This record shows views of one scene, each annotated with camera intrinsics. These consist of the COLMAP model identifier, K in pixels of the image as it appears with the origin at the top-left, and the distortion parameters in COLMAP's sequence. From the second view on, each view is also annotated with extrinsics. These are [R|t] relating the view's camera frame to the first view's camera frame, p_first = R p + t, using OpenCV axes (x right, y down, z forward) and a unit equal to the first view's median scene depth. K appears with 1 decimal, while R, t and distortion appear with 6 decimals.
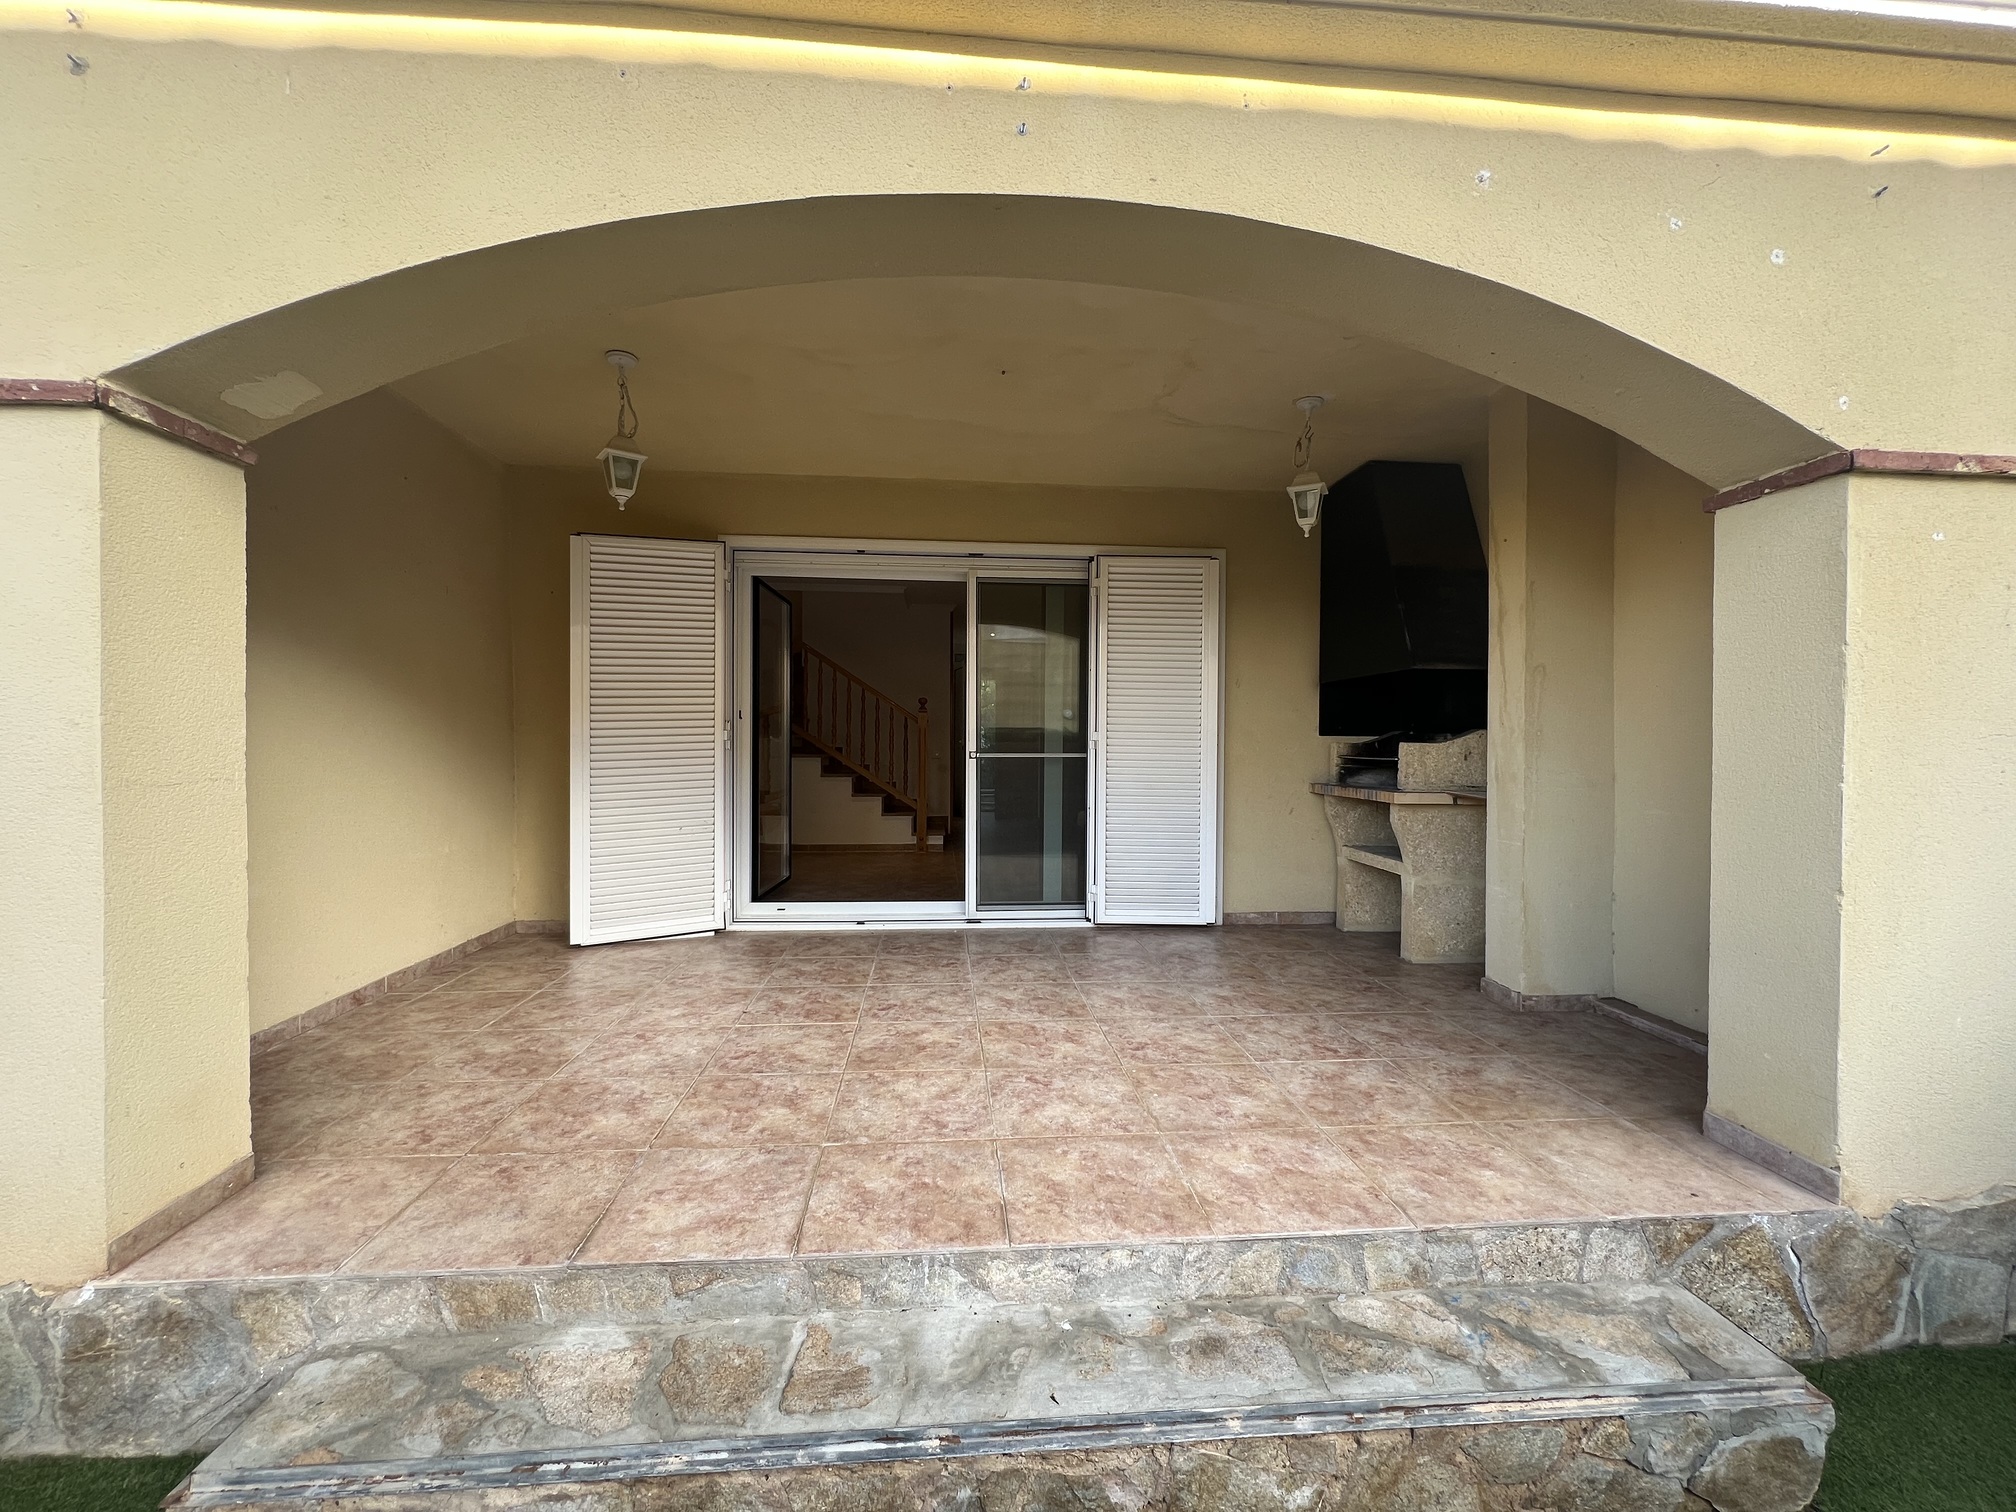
lens RADIAL K [[803.7, 0, 1002.2], [0, 803.7, 756.2], [0, 0, 1]] dist [0.000040, -0.000116]
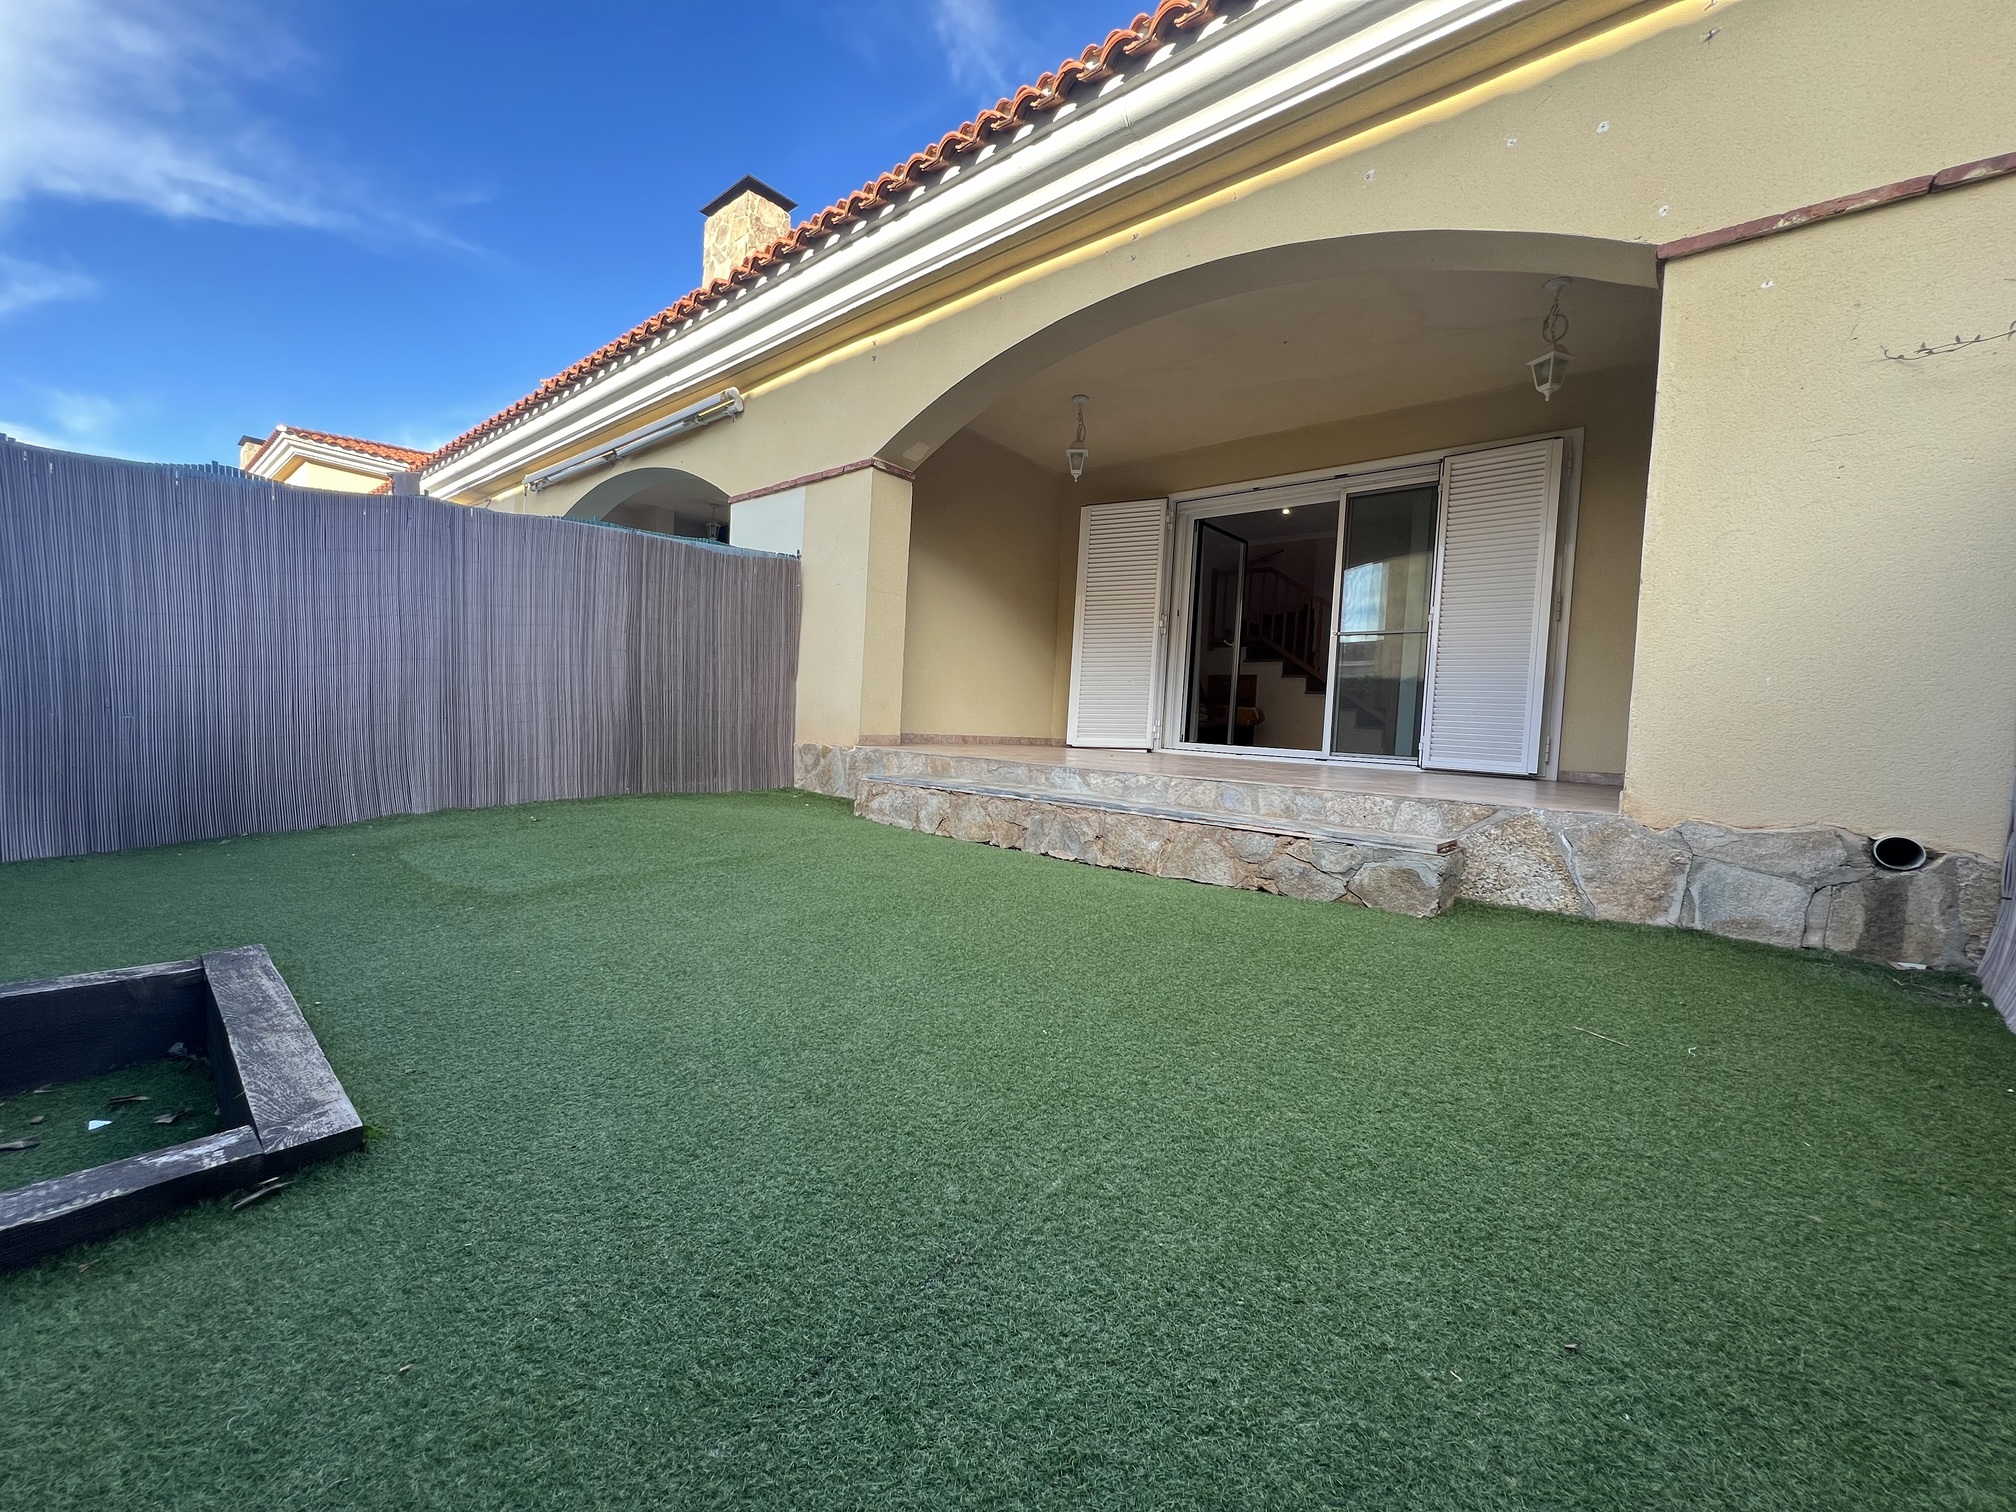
lens RADIAL K [[802.3, 0, 1002.5], [0, 802.3, 758.8], [0, 0, 1]] dist [-0.003495, 0.000206]
pose [[0.704098, 0.059536, -0.707603, 0.757885], [-0.062152, 0.997822, 0.022110, 0.302303], [0.707378, 0.028412, 0.706264, -0.410082]]
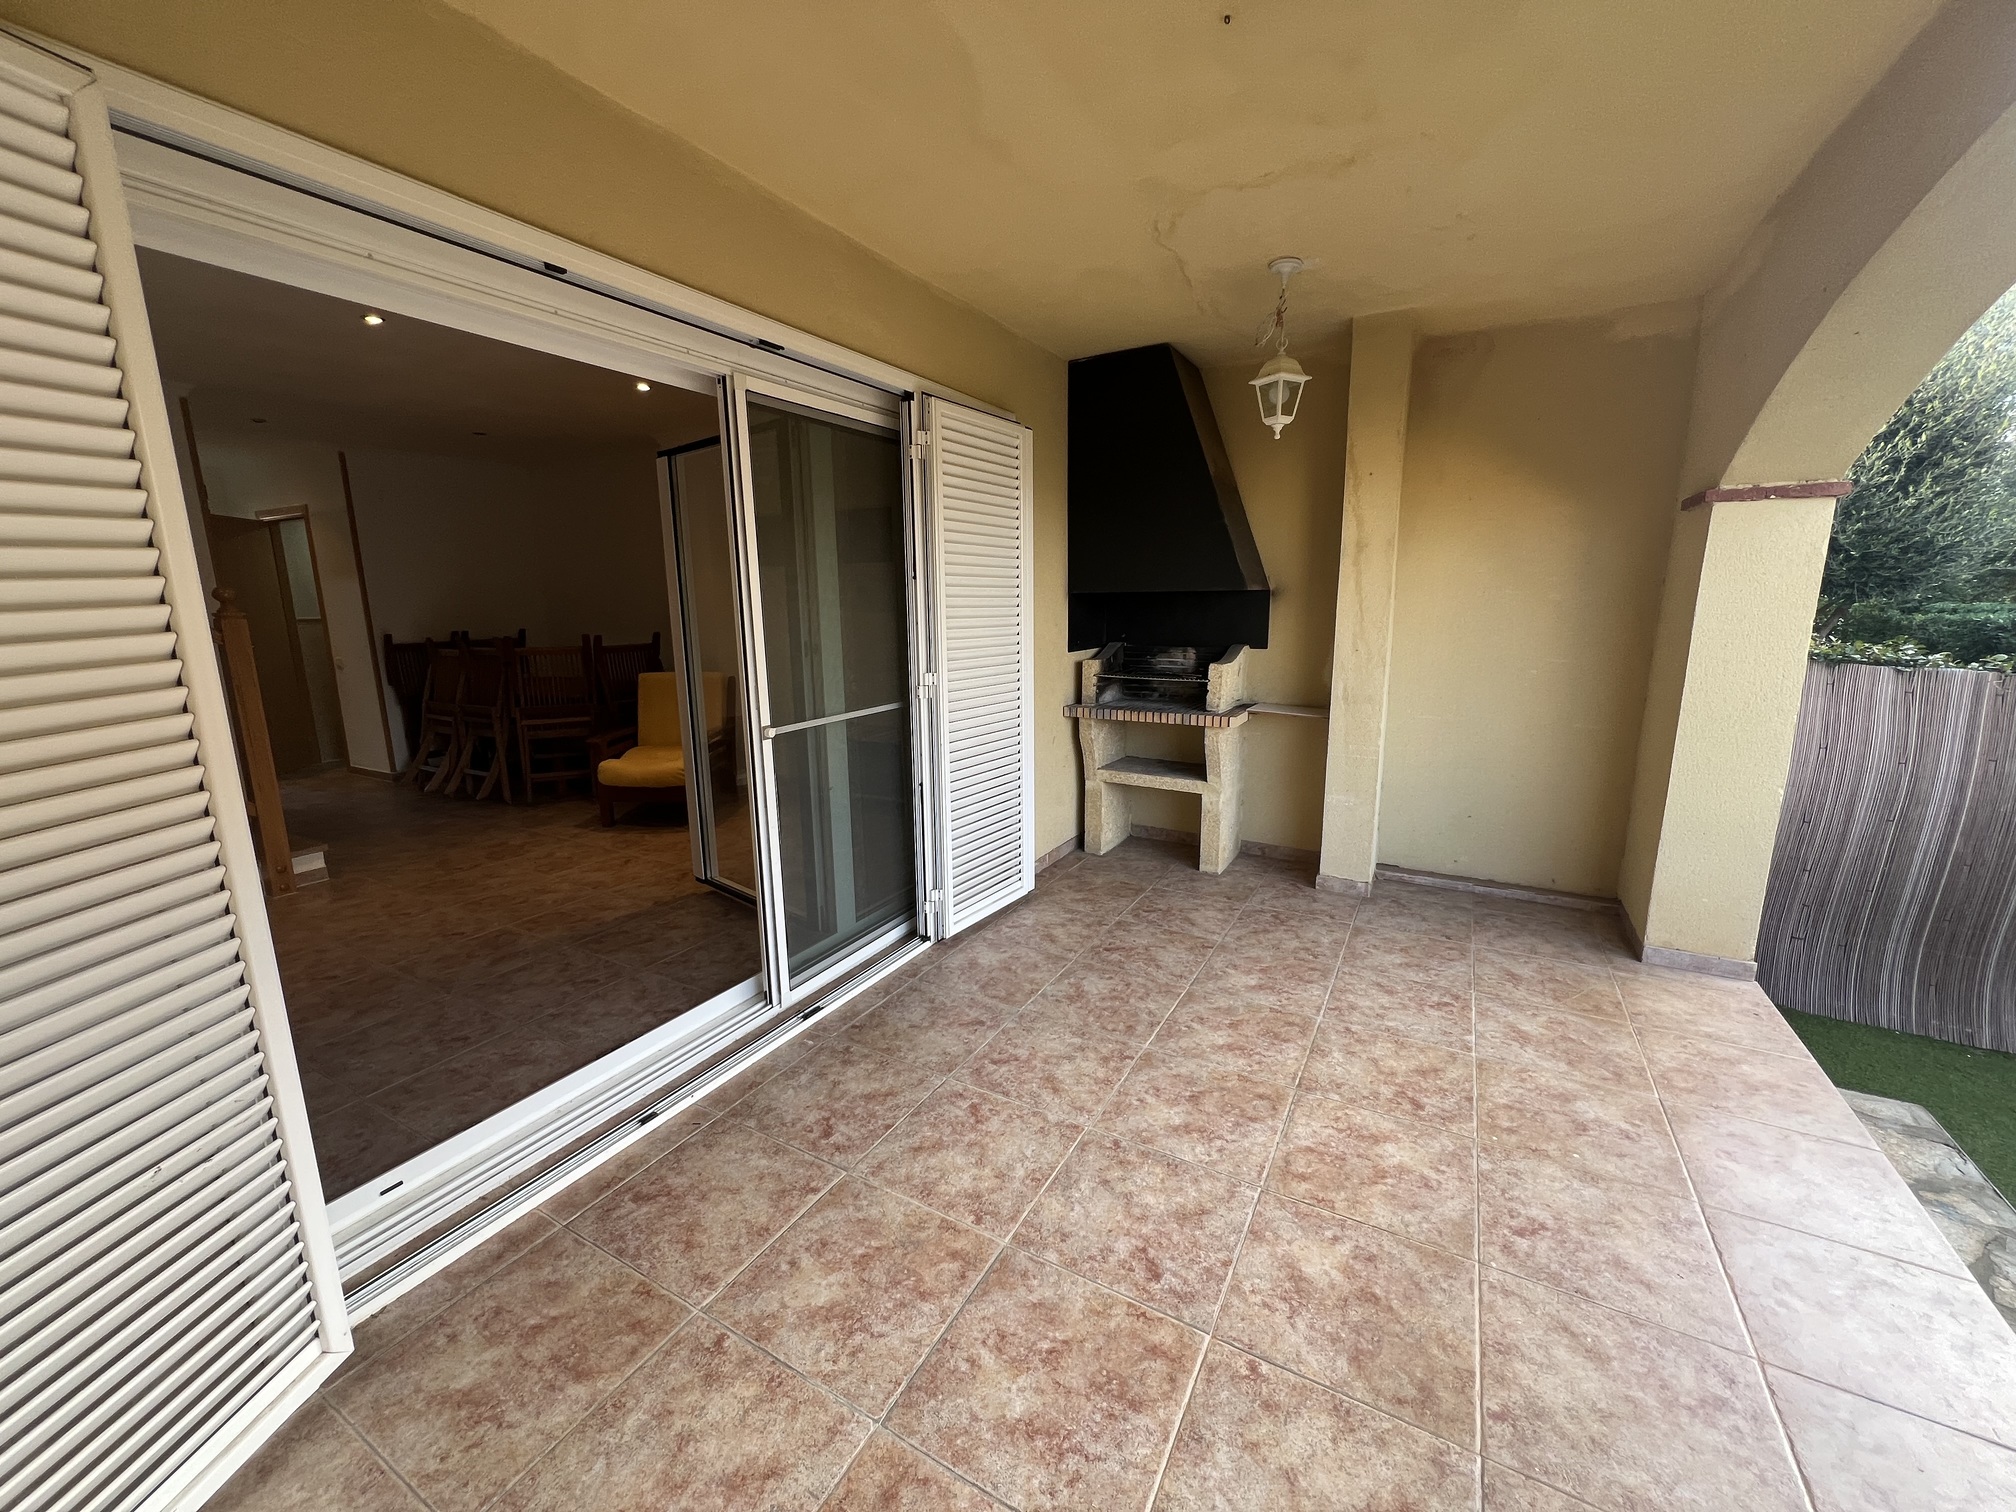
lens RADIAL K [[803.7, 0, 1002.7], [0, 803.7, 754.7], [0, 0, 1]] dist [0.000040, -0.000116]
pose [[0.561489, -0.173691, 0.809050, -0.588520], [0.027195, 0.981068, 0.191747, -0.131263], [-0.827037, -0.085662, 0.555583, 0.831062]]
